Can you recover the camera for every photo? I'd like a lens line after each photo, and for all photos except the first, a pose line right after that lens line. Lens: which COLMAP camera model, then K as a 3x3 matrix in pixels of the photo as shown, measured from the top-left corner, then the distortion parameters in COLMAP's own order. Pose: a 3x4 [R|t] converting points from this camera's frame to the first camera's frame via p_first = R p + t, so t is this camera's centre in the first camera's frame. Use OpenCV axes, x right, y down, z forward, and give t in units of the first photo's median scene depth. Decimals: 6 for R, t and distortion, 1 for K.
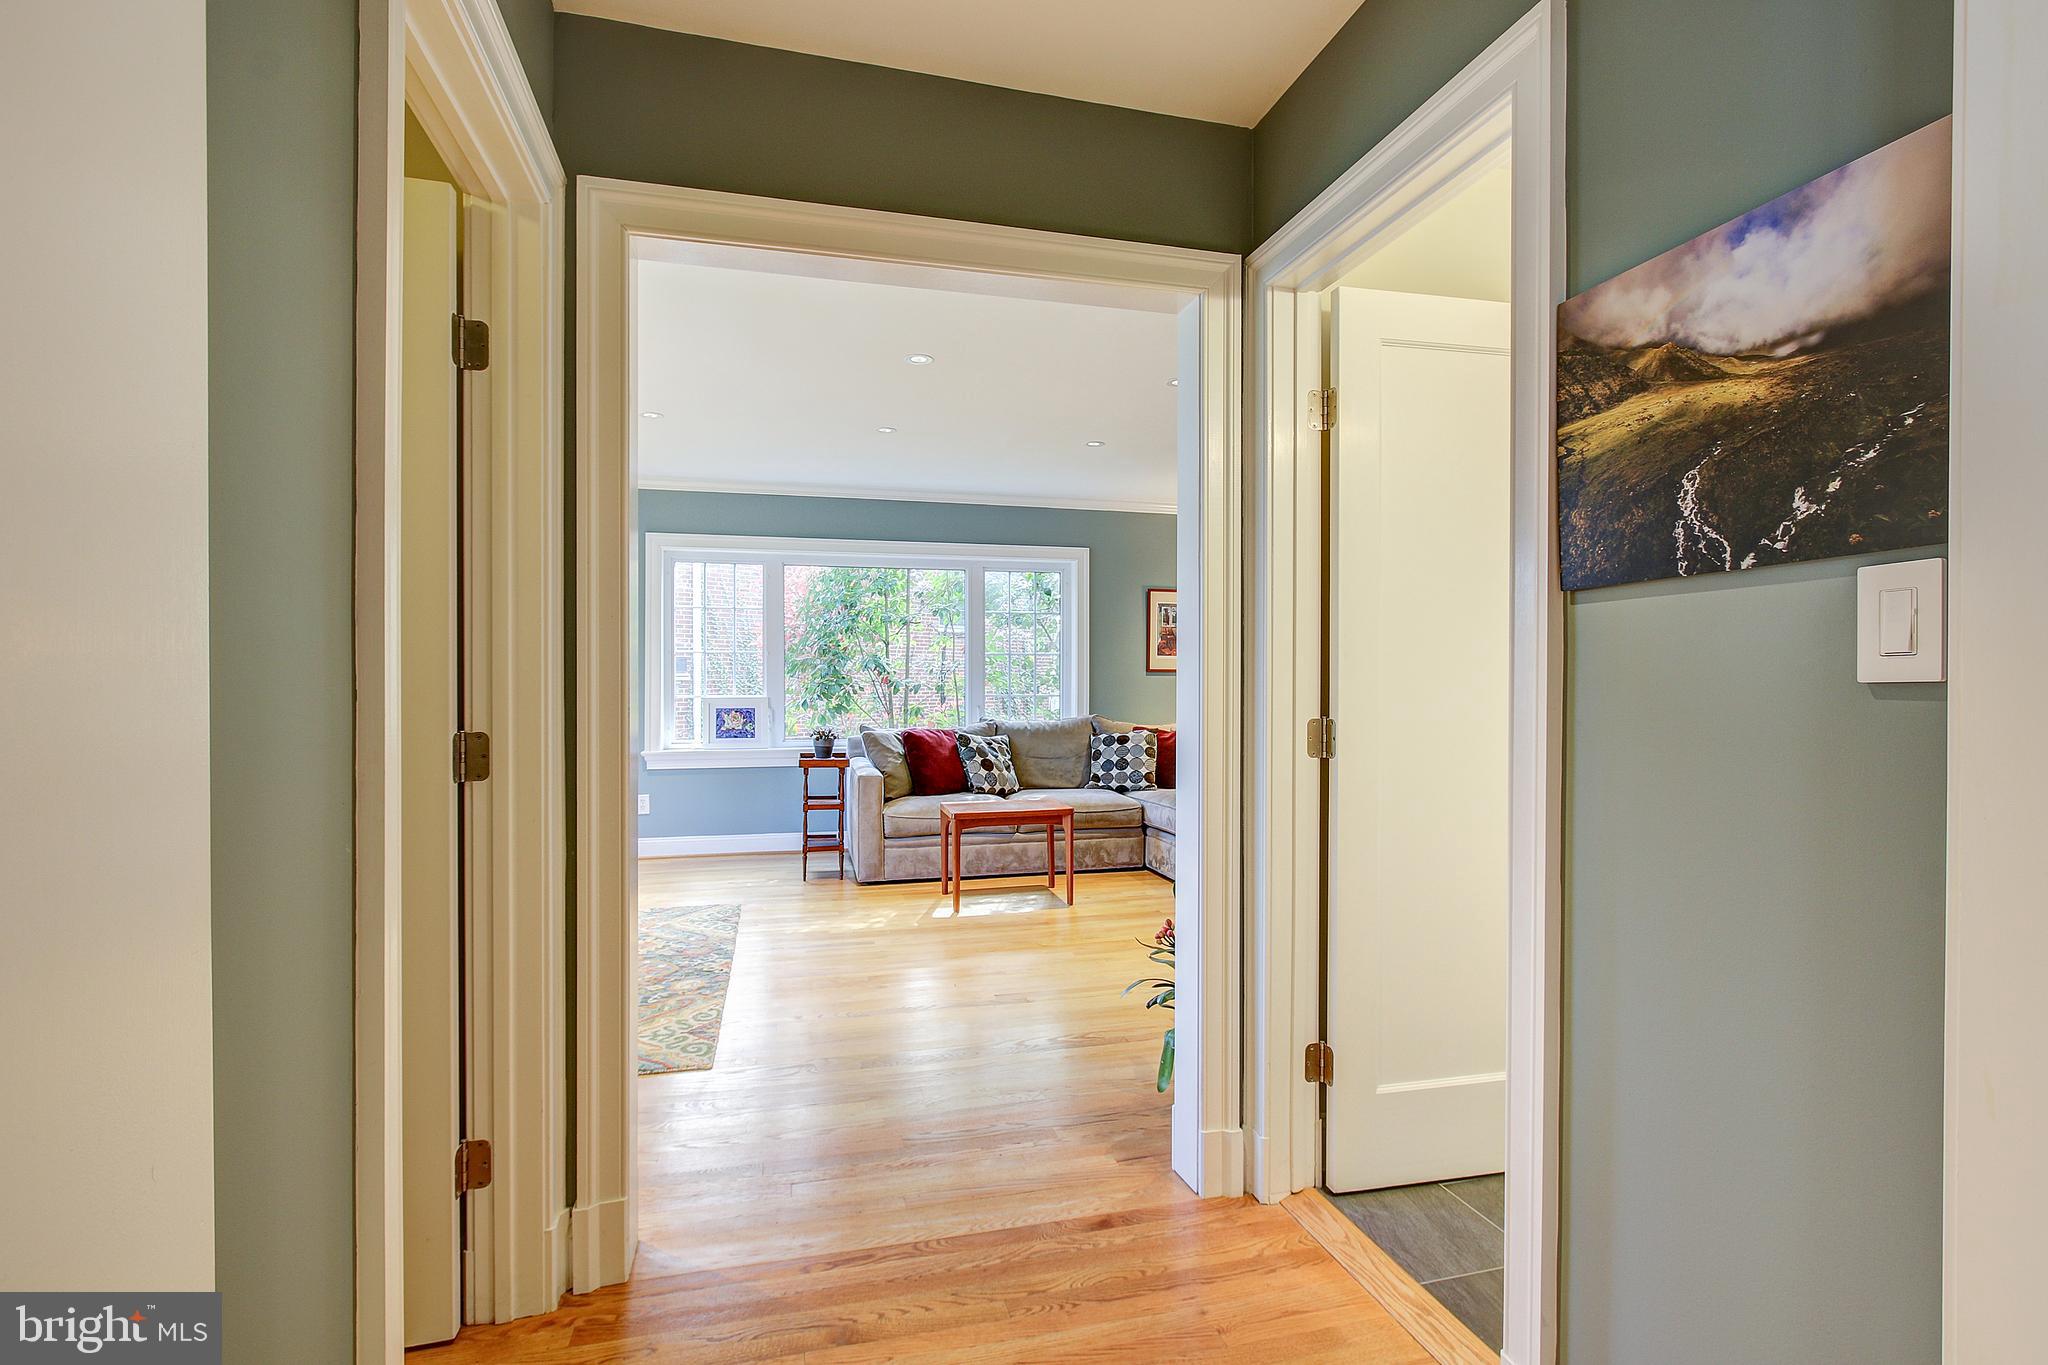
lens RADIAL K [[946.9, 0, 1019.2], [0, 946.9, 688.1], [0, 0, 1]] dist [-0.016640, 0.002043]
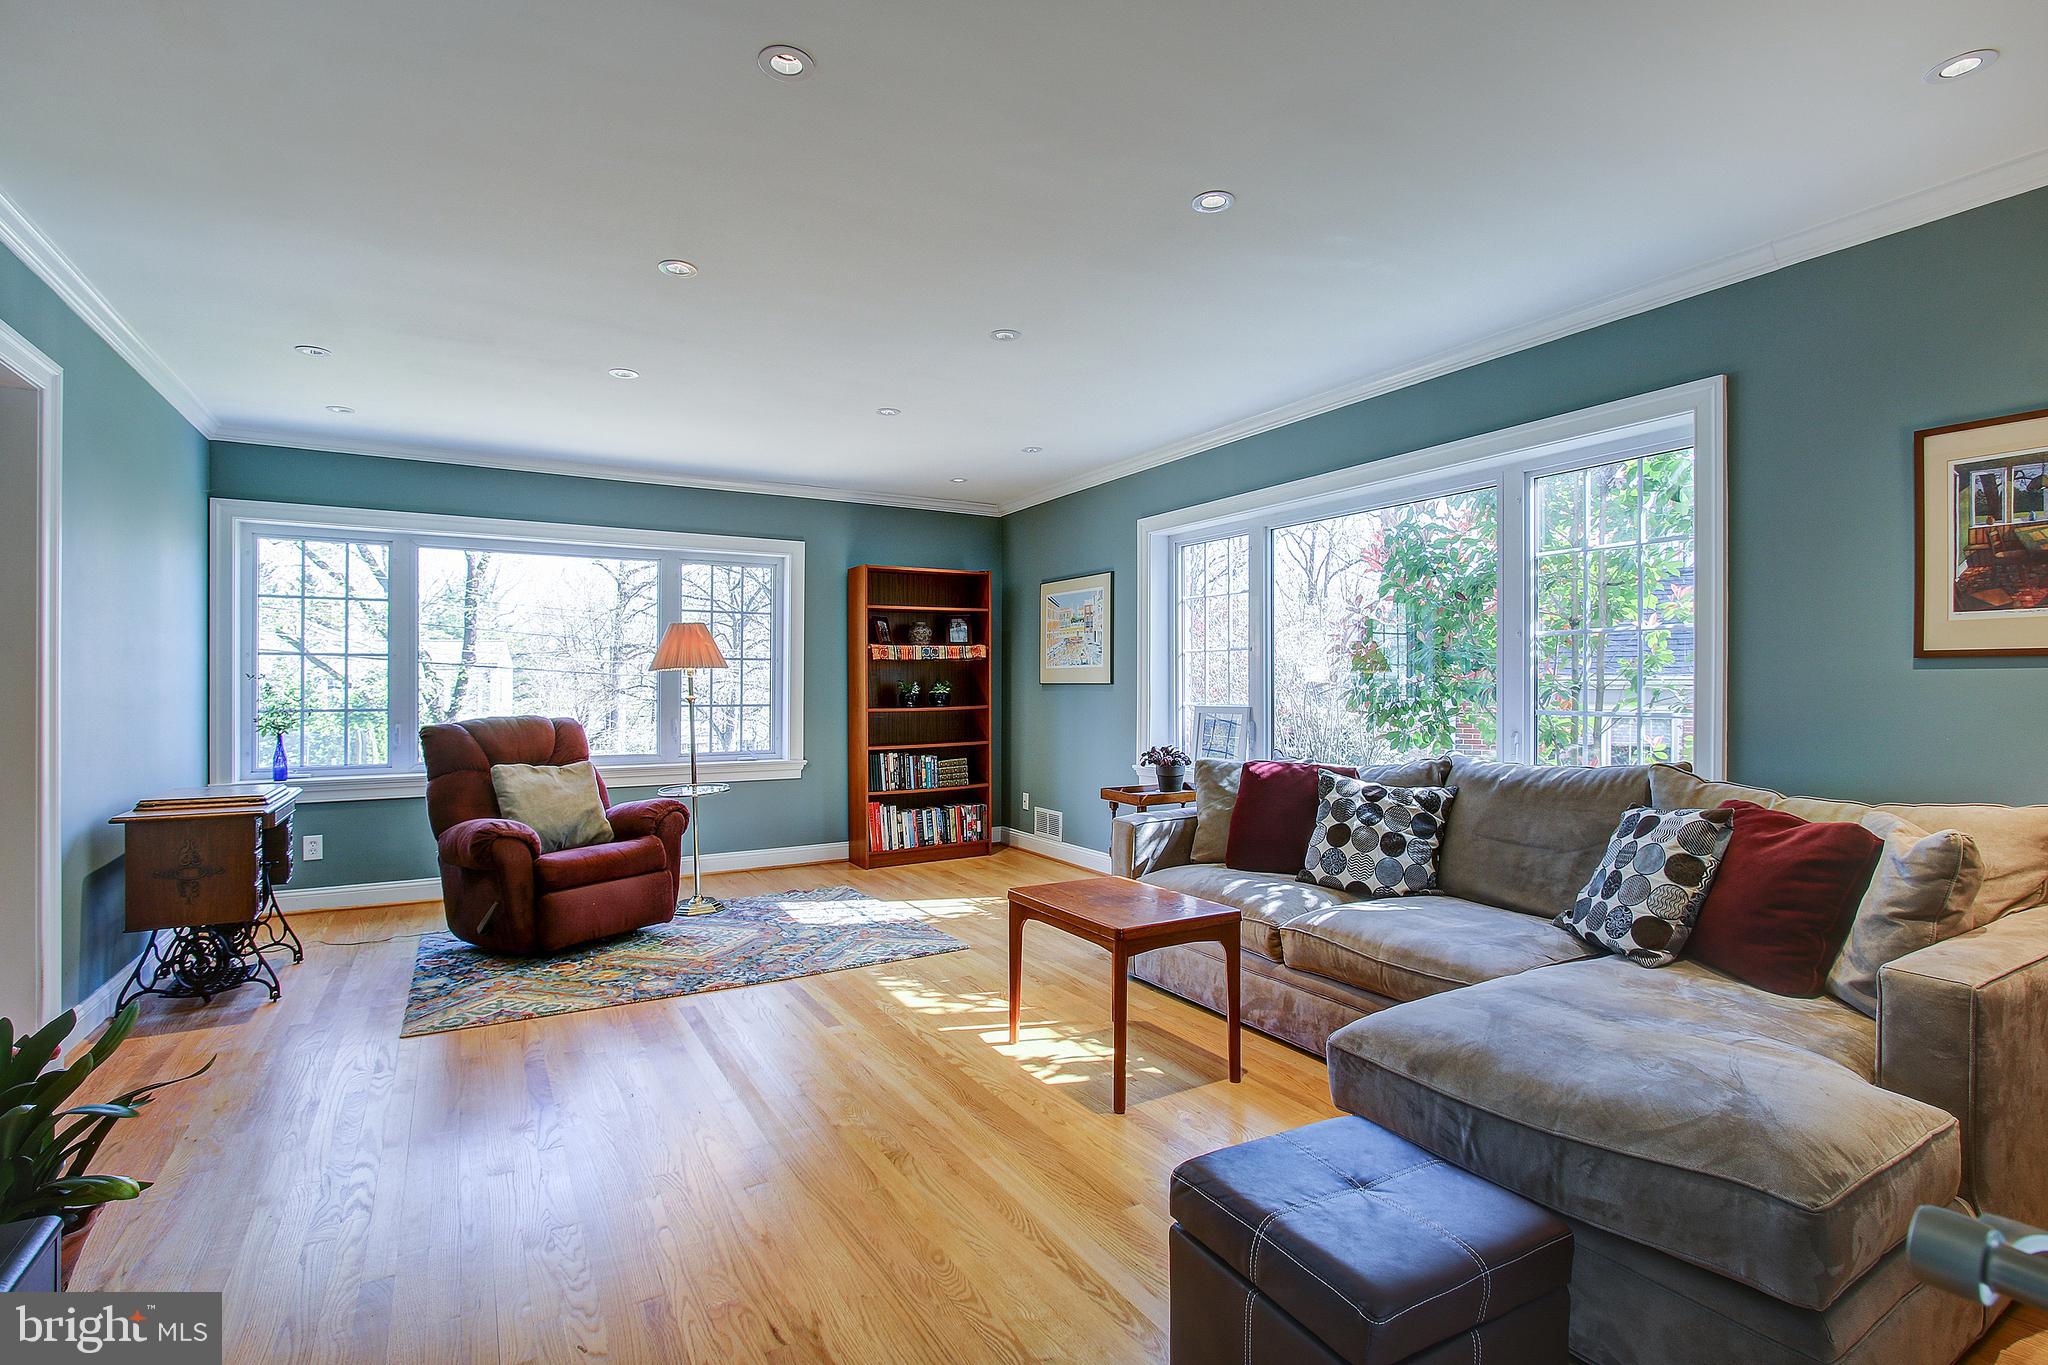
lens RADIAL K [[946.9, 0, 1021.2], [0, 946.9, 685.8], [0, 0, 1]] dist [-0.016640, 0.002043]
pose [[0.278017, 0.000407, -0.960576, 0.441924], [0.001736, 0.999998, 0.000926, -0.008166], [0.960575, -0.001925, 0.278016, 0.644895]]
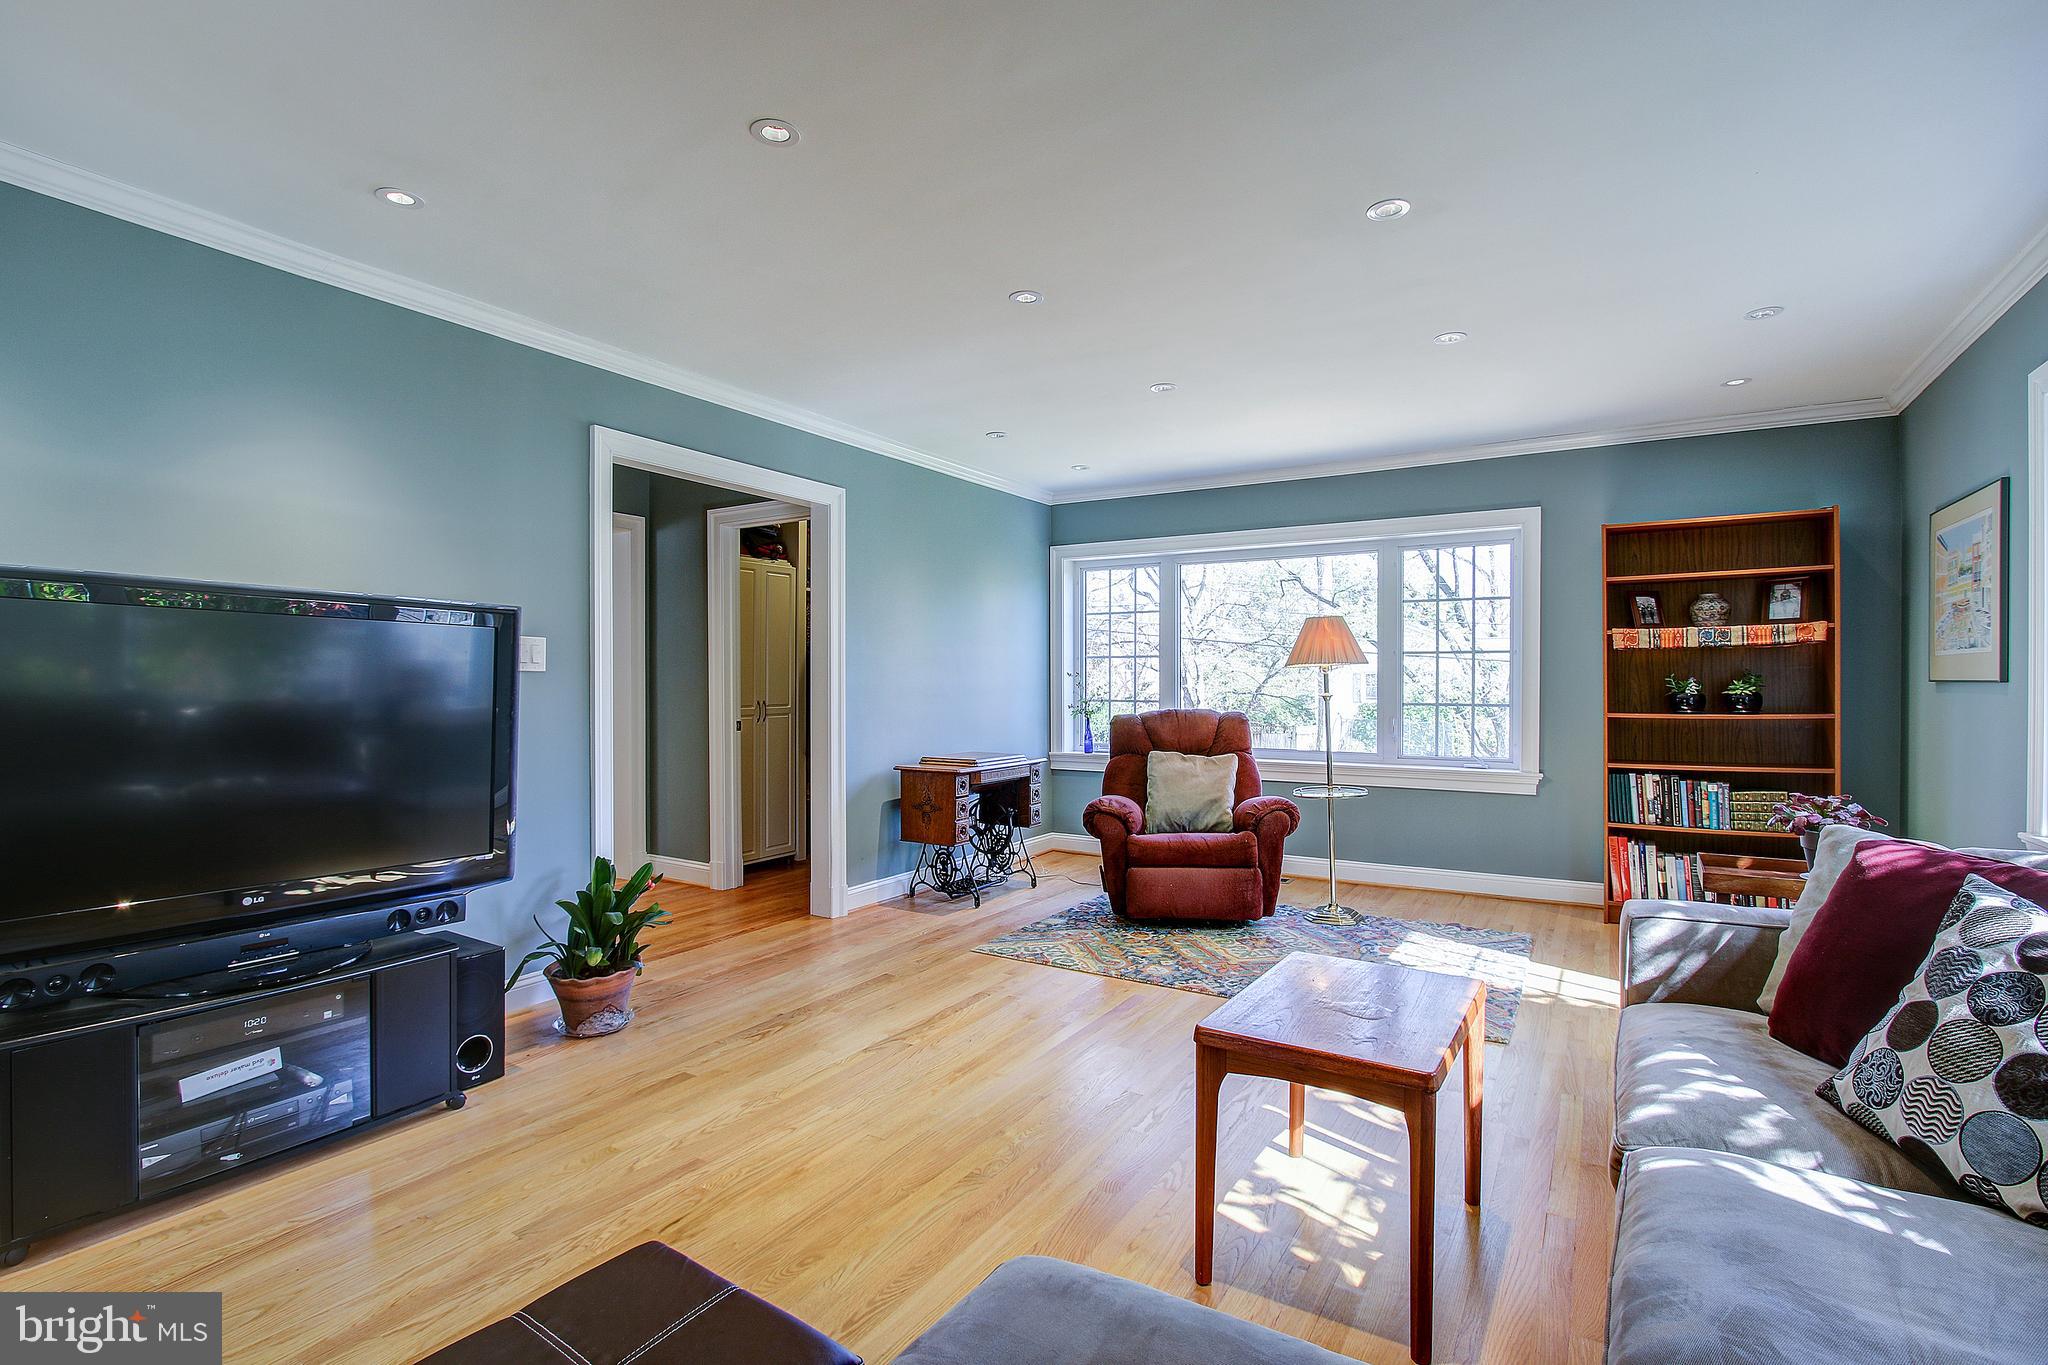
lens RADIAL K [[946.9, 0, 1029.0], [0, 946.9, 681.8], [0, 0, 1]] dist [-0.016640, 0.002043]
pose [[-0.706770, 0.001933, -0.707441, 0.303532], [0.000747, 0.999998, 0.001986, -0.010534], [0.707443, 0.000875, -0.706770, 0.974465]]
